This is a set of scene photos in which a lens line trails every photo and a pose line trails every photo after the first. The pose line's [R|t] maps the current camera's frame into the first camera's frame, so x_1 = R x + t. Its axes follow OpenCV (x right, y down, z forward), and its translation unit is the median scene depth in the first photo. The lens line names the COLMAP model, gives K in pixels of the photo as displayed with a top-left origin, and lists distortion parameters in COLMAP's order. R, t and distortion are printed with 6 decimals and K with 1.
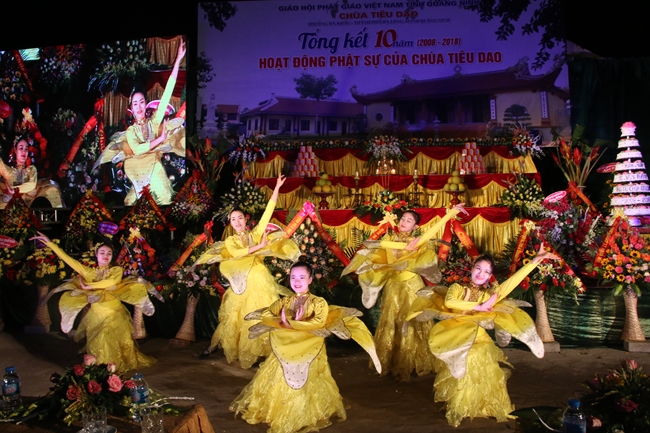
lens RADIAL K [[511.9, 0, 324.3], [0, 511.9, 207.8], [0, 0, 1]] dist [-0.148741, 0.104608]
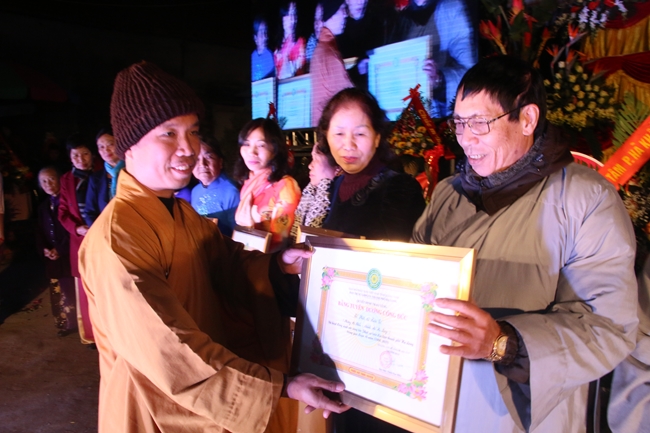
lens RADIAL K [[511.9, 0, 329.6], [0, 511.9, 219.1], [0, 0, 1]] dist [-0.148741, 0.104608]
pose [[0.743518, 0.087572, -0.662957, 0.001480], [0.027404, 0.986565, 0.161052, 0.012702], [0.668154, -0.137912, 0.731130, 0.418167]]
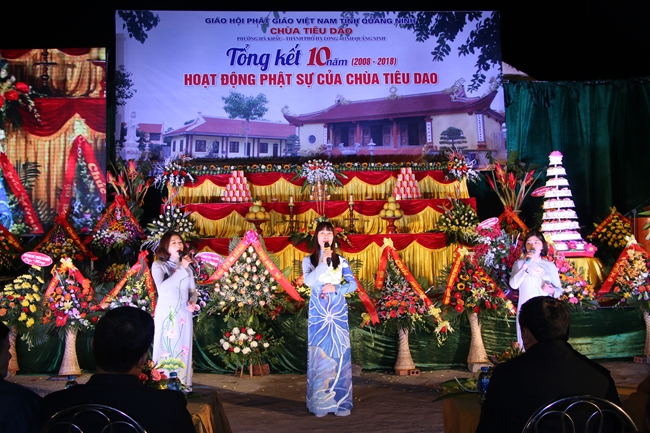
lens RADIAL K [[601.9, 0, 313.5], [0, 601.9, 220.7], [0, 0, 1]] dist [-0.047825, 0.000000]
pose [[0.991645, -0.005175, 0.128892, -0.038143], [0.007244, 0.999852, -0.015587, -0.007367], [-0.128792, 0.016390, 0.991536, -0.128104]]
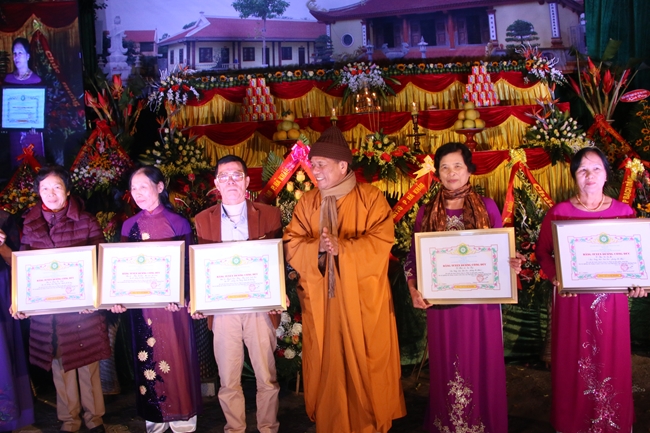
lens RADIAL K [[511.9, 0, 314.7], [0, 511.9, 220.0], [0, 0, 1]] dist [-0.148741, 0.104608]
pose [[0.988335, -0.069876, 0.135320, -0.061534], [0.057433, 0.993936, 0.093772, 0.013787], [-0.141052, -0.084906, 0.986355, 0.261129]]
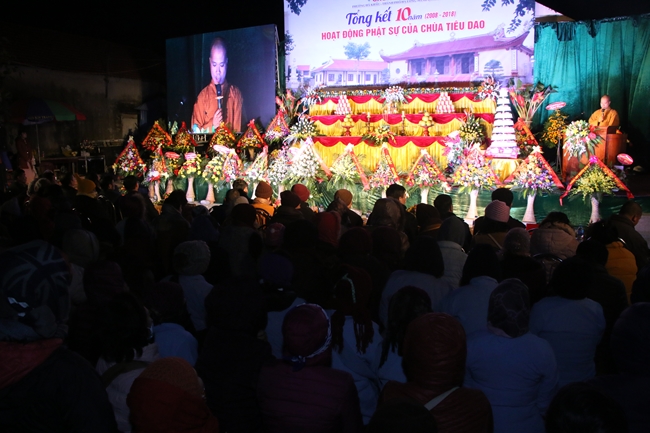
lens RADIAL K [[511.9, 0, 334.0], [0, 511.9, 225.0], [0, 0, 1]] dist [-0.148741, 0.104608]
pose [[0.947681, 0.060324, -0.313466, 0.431938], [0.011211, 0.975086, 0.221542, -0.072000], [0.319021, -0.213466, 0.923395, -0.519903]]
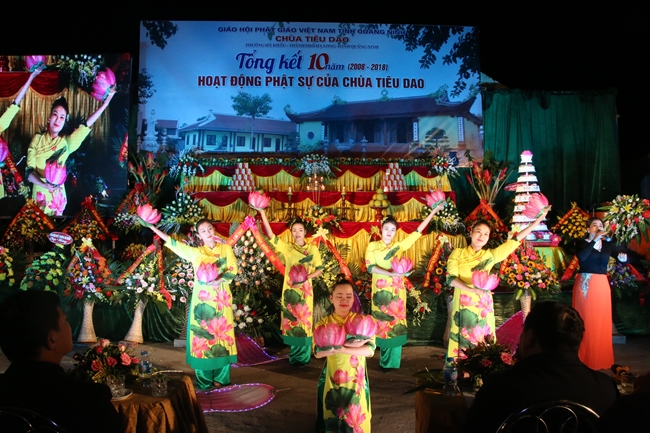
lens RADIAL K [[511.9, 0, 314.9], [0, 511.9, 234.2], [0, 0, 1]] dist [-0.148741, 0.104608]
pose [[0.992358, 0.008134, 0.123127, -0.014990], [-0.012424, 0.999341, 0.034118, -0.007641], [-0.122769, -0.035387, 0.991804, -0.076319]]
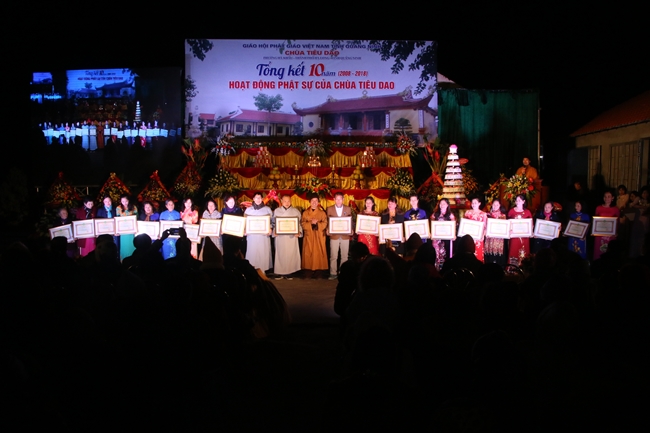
lens RADIAL K [[511.9, 0, 311.3], [0, 511.9, 217.4], [0, 0, 1]] dist [-0.148741, 0.104608]
pose [[0.994202, 0.000583, 0.107526, -0.053224], [-0.012233, 0.994107, 0.107713, -0.071911], [-0.106830, -0.108404, 0.988350, -0.514676]]
